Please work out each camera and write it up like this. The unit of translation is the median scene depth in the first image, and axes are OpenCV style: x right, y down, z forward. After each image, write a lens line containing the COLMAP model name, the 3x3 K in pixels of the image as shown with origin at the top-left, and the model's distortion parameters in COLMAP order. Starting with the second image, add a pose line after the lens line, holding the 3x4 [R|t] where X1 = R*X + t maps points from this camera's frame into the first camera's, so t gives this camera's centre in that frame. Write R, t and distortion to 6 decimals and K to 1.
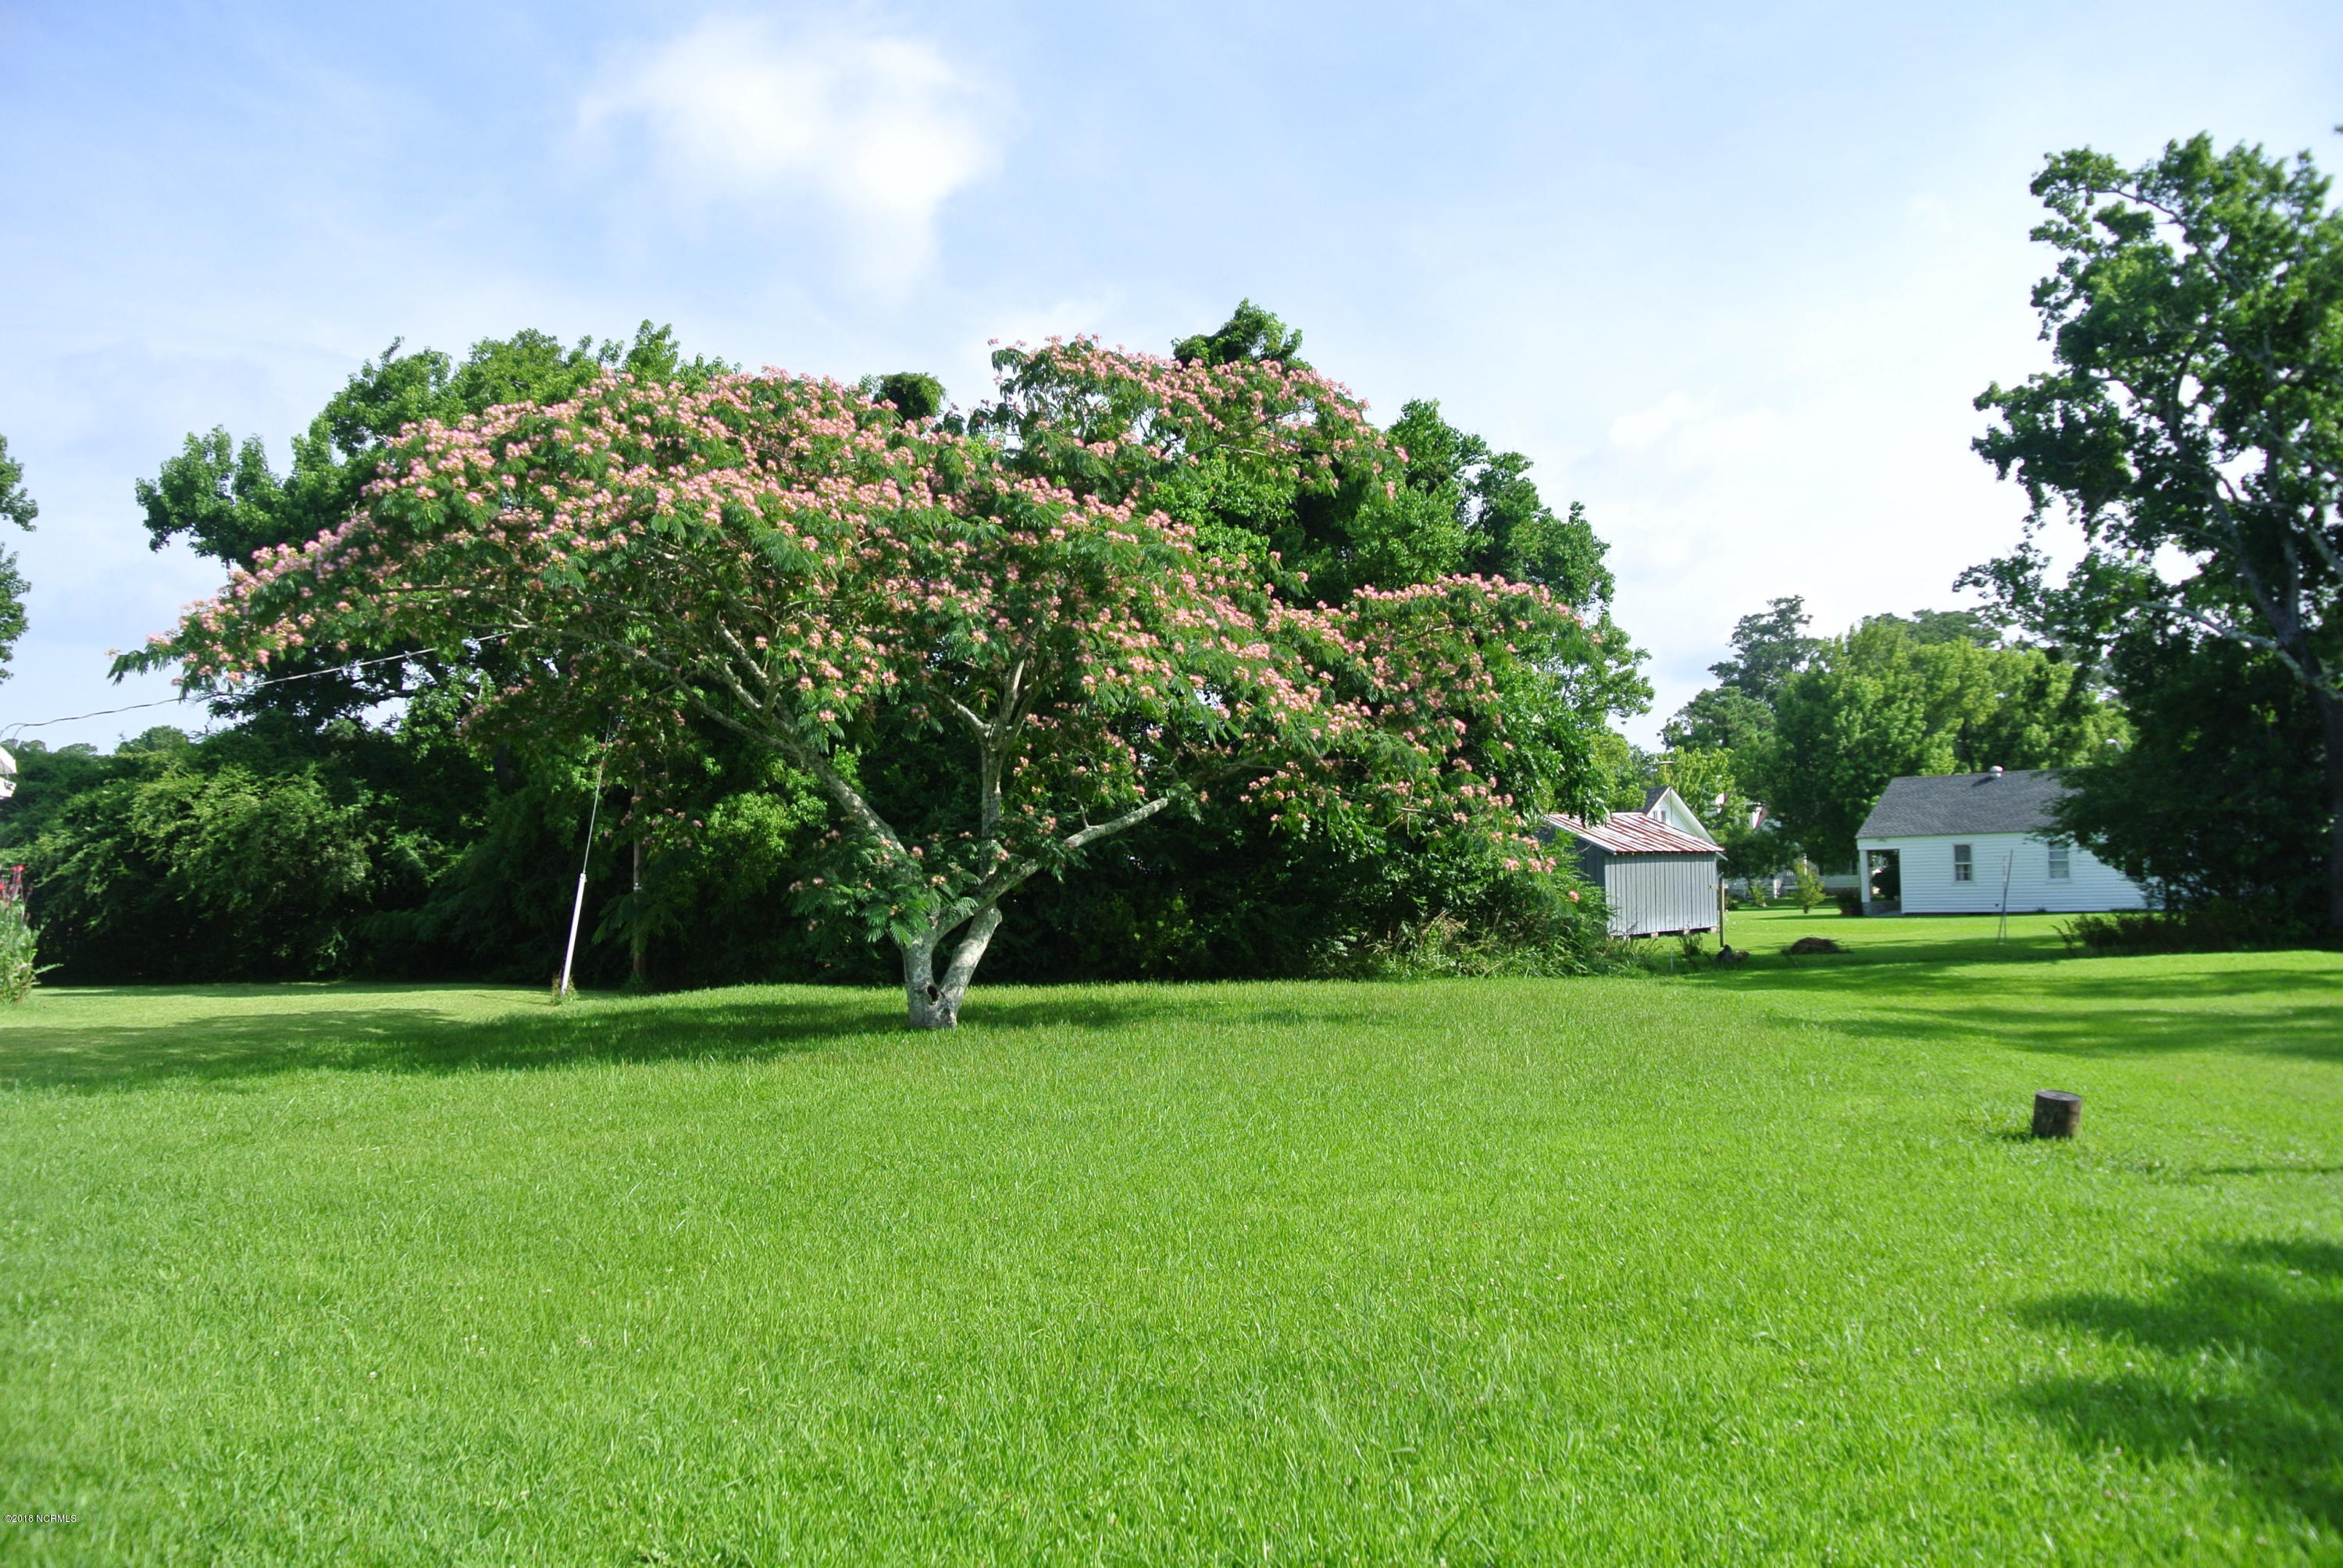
lens RADIAL K [[1848.7, 0, 1165.8], [0, 1848.7, 792.8], [0, 0, 1]] dist [-0.082508, 0.025055]
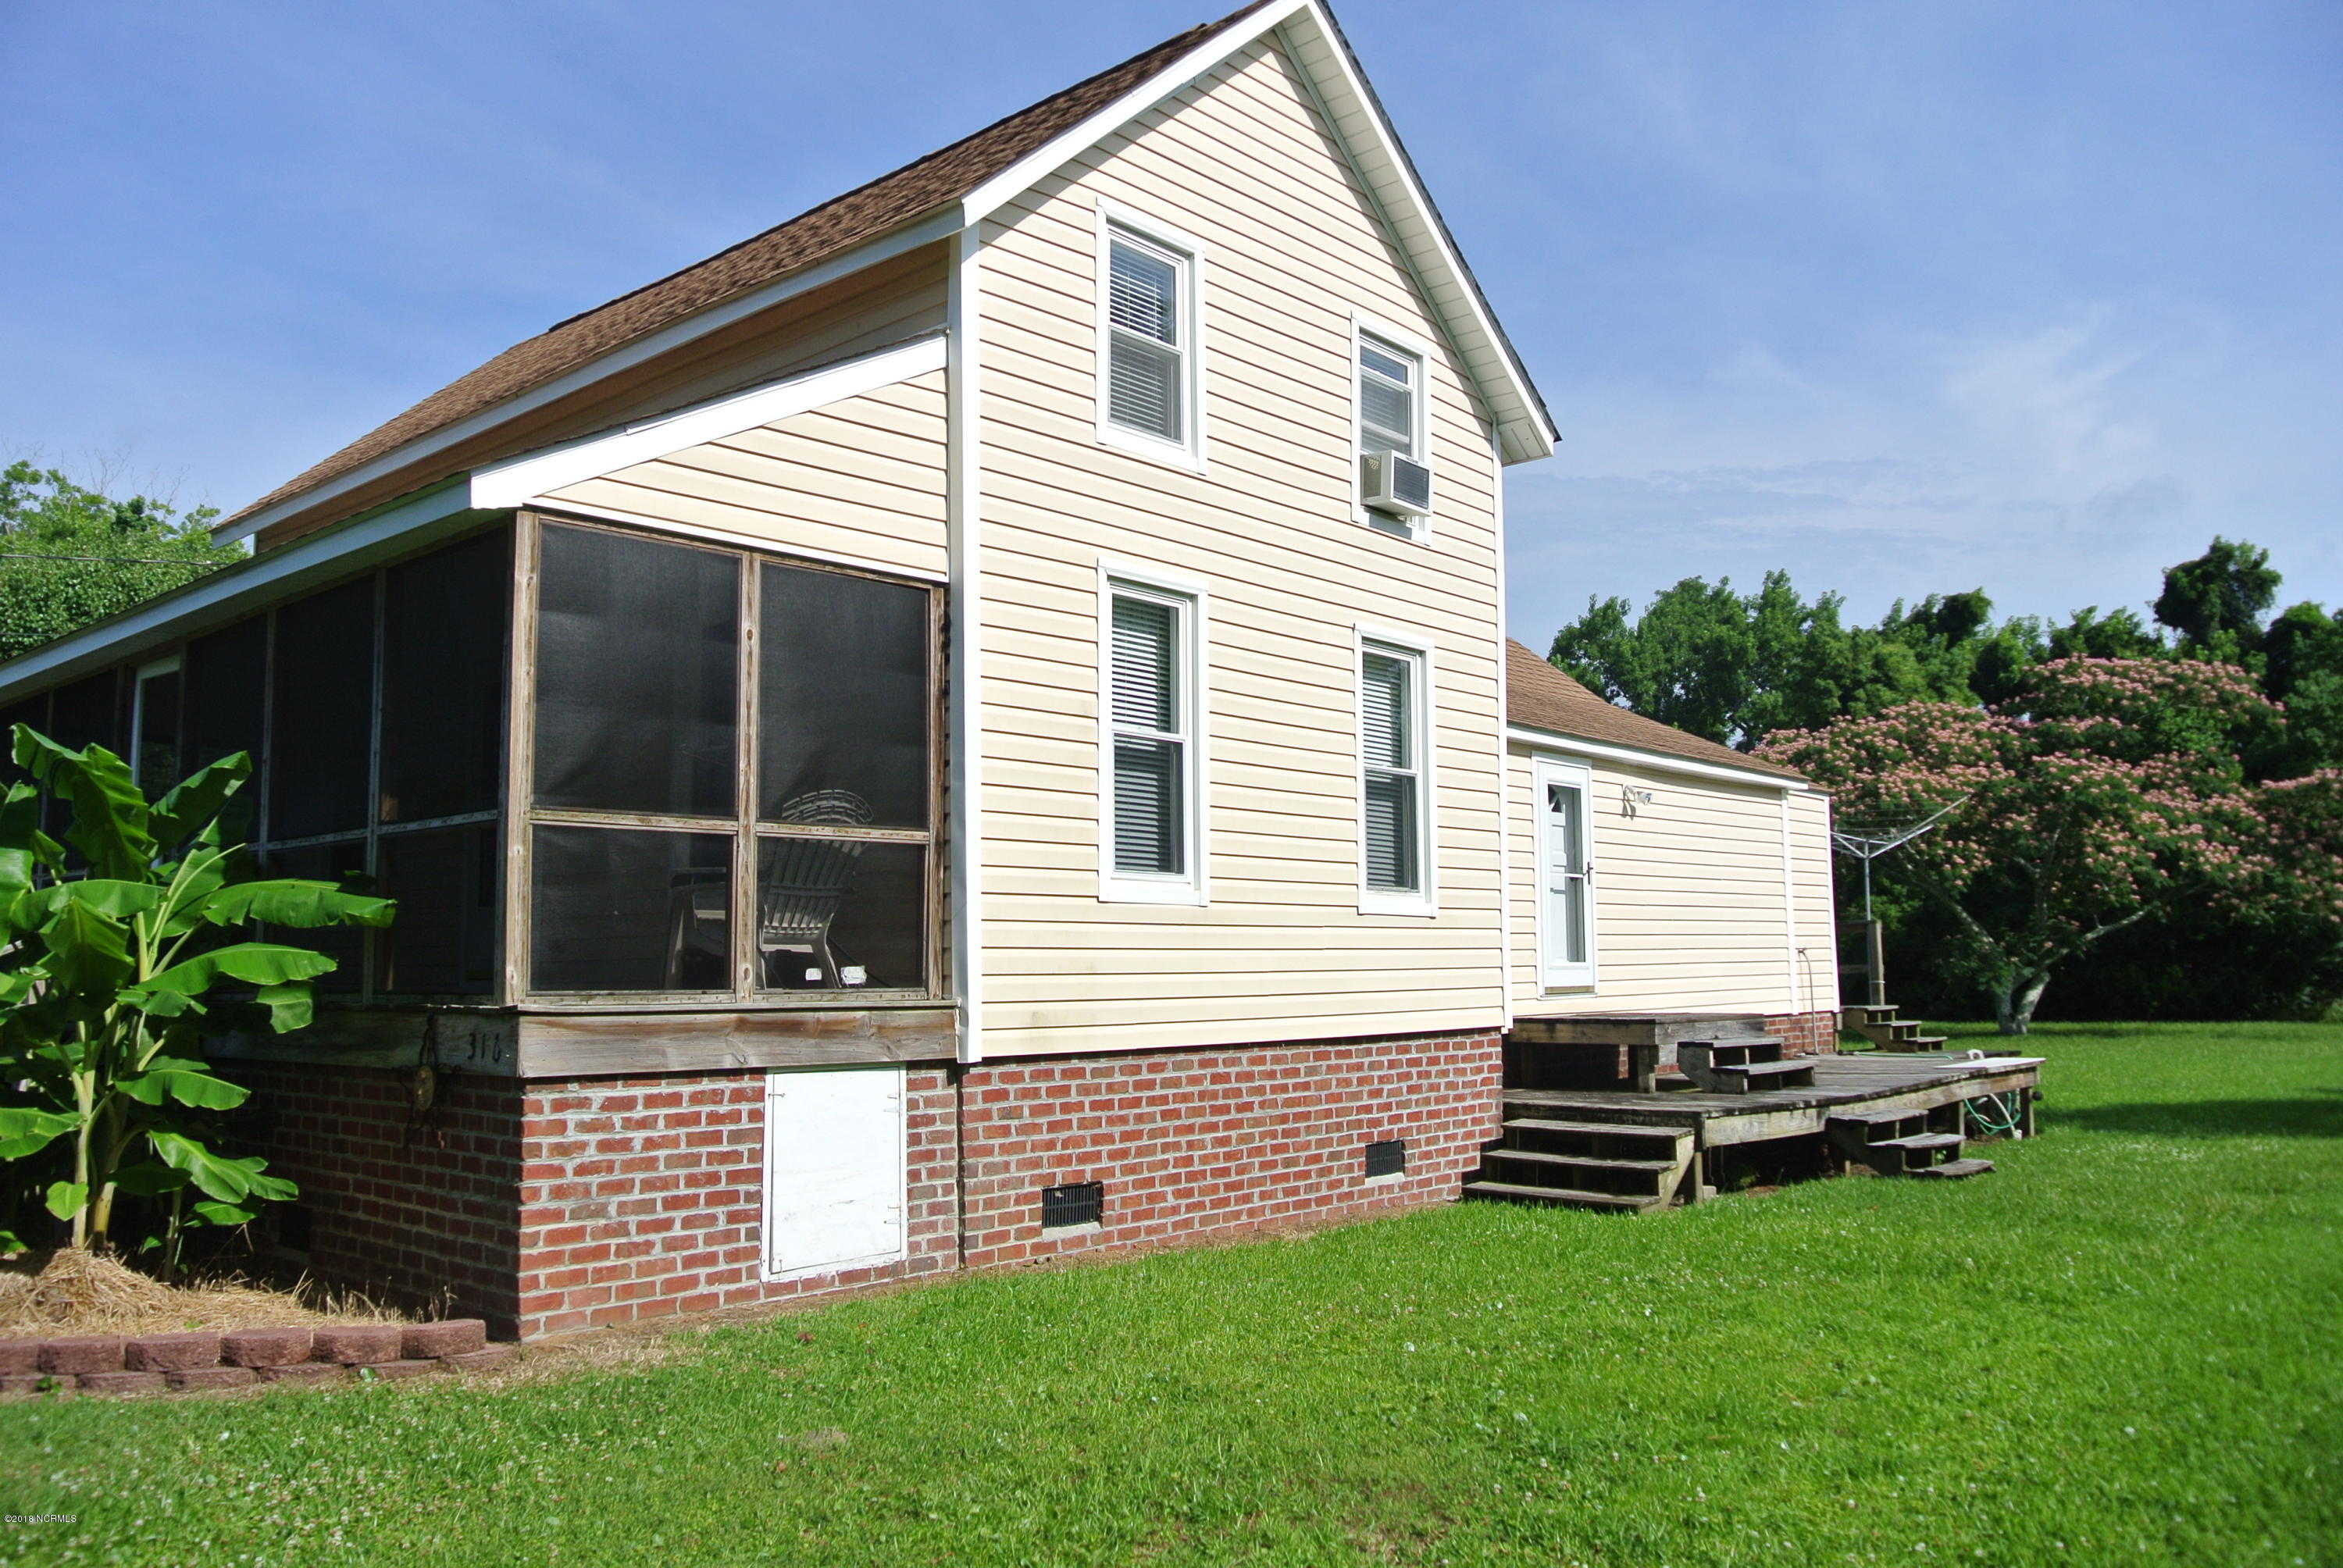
lens RADIAL K [[1848.7, 0, 1163.9], [0, 1848.7, 784.9], [0, 0, 1]] dist [-0.082508, 0.025055]
pose [[0.855167, -0.044774, -0.516416, 0.099049], [0.022737, 0.998544, -0.048923, -0.056319], [0.517854, 0.030096, 0.854939, -1.020950]]
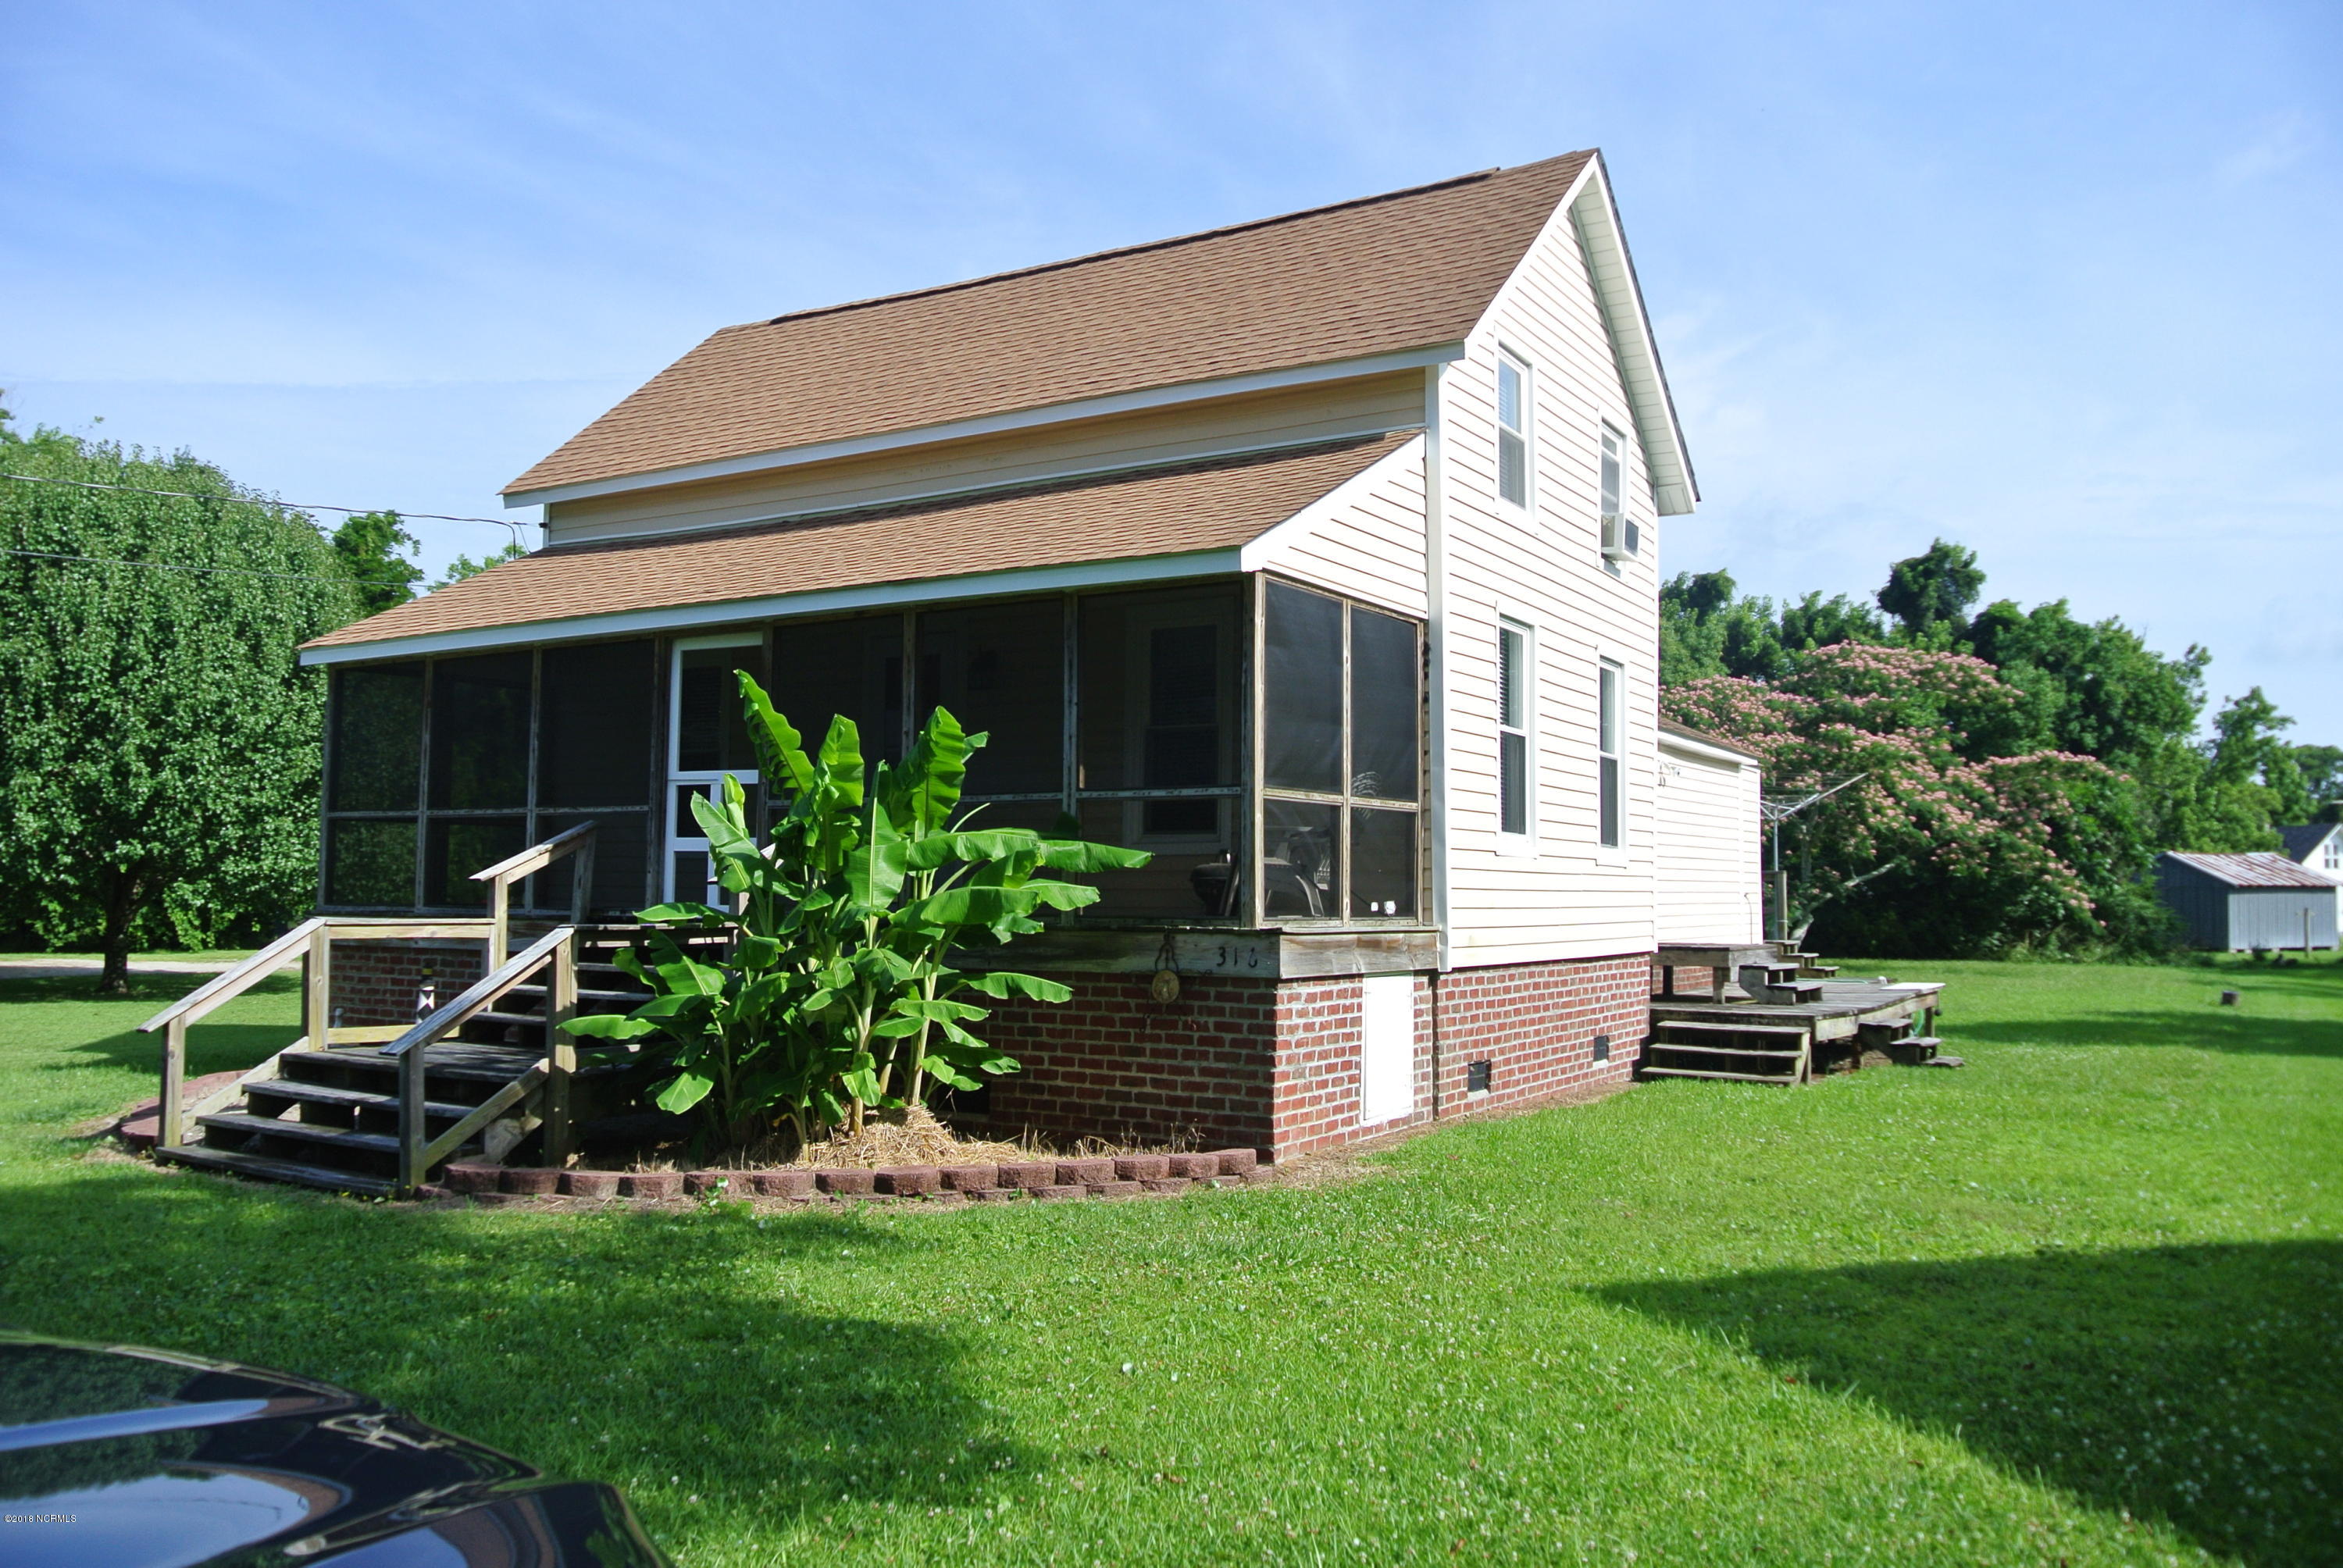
lens RADIAL K [[1848.7, 0, 1186.4], [0, 1848.7, 784.4], [0, 0, 1]] dist [-0.082508, 0.025055]
pose [[0.937967, 0.003750, -0.346705, -0.035333], [-0.006664, 0.999952, -0.007213, -0.068922], [0.346661, 0.009076, 0.937947, -1.257329]]
